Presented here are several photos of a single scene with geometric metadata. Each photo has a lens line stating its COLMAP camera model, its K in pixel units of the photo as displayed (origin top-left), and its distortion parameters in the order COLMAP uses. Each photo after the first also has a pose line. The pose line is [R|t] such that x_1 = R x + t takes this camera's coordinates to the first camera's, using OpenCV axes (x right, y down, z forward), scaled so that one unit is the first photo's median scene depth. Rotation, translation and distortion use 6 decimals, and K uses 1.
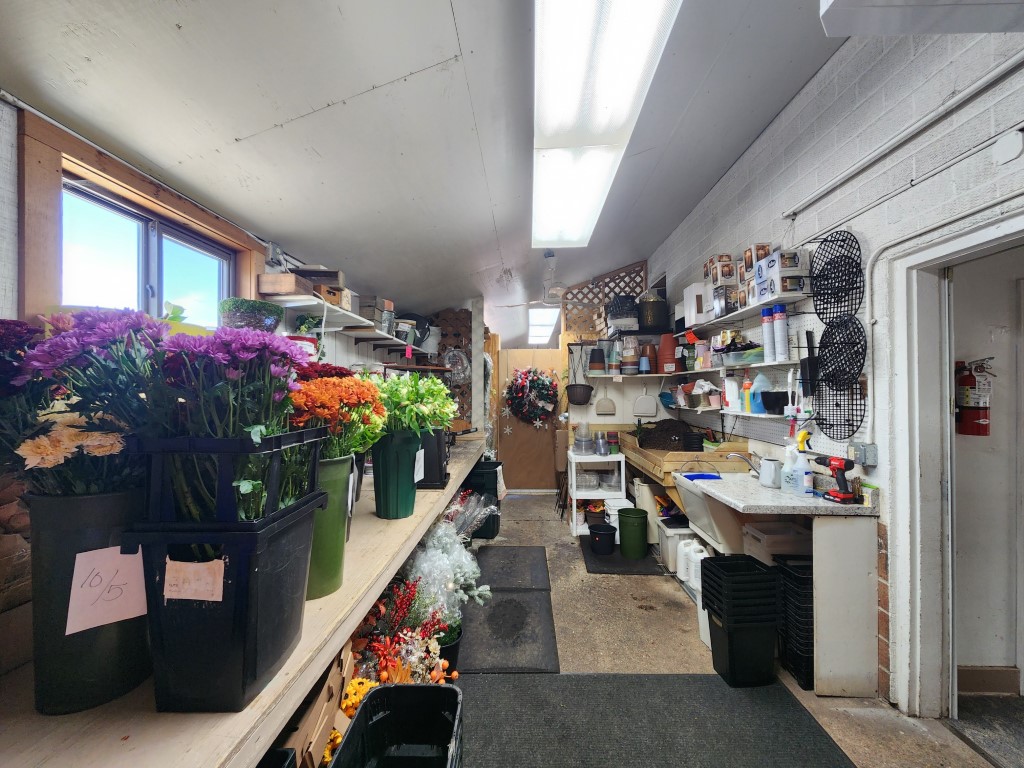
lens RADIAL K [[416.6, 0, 511.5], [0, 416.6, 386.5], [0, 0, 1]] dist [-0.002682, -0.000354]
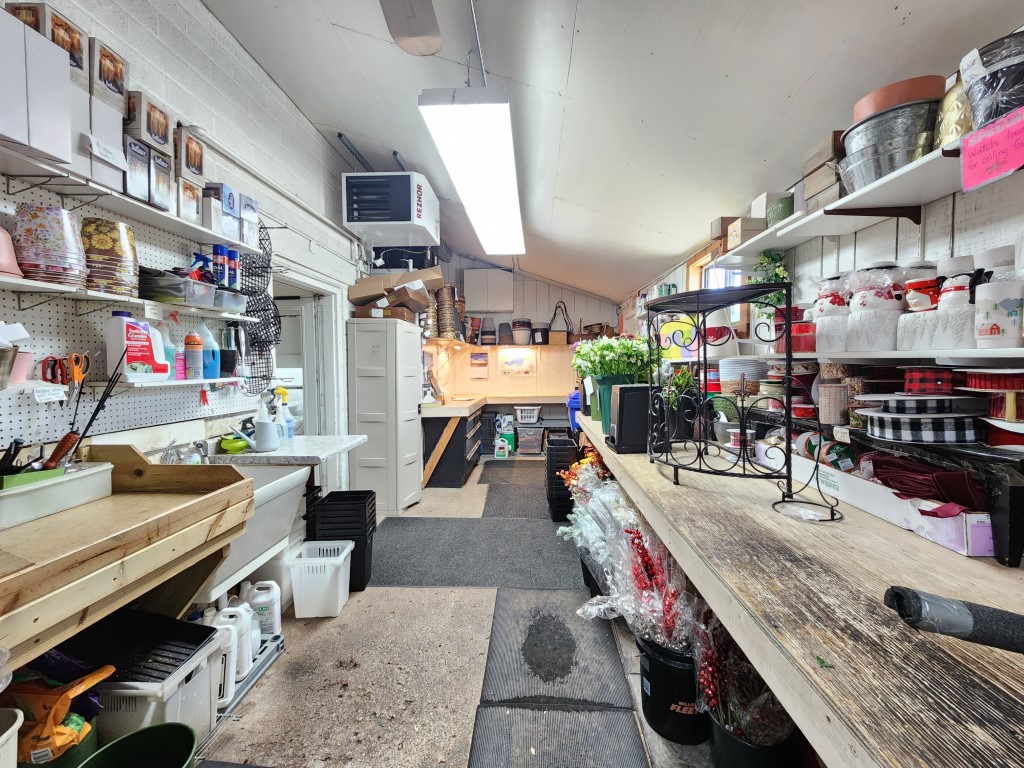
lens RADIAL K [[416.6, 0, 514.6], [0, 416.6, 377.6], [0, 0, 1]] dist [-0.002682, -0.000354]
pose [[-0.999978, 0.003834, 0.005468, 0.055468], [0.003944, 0.999790, 0.020124, 0.058248], [-0.005390, 0.020146, -0.999783, 2.073657]]
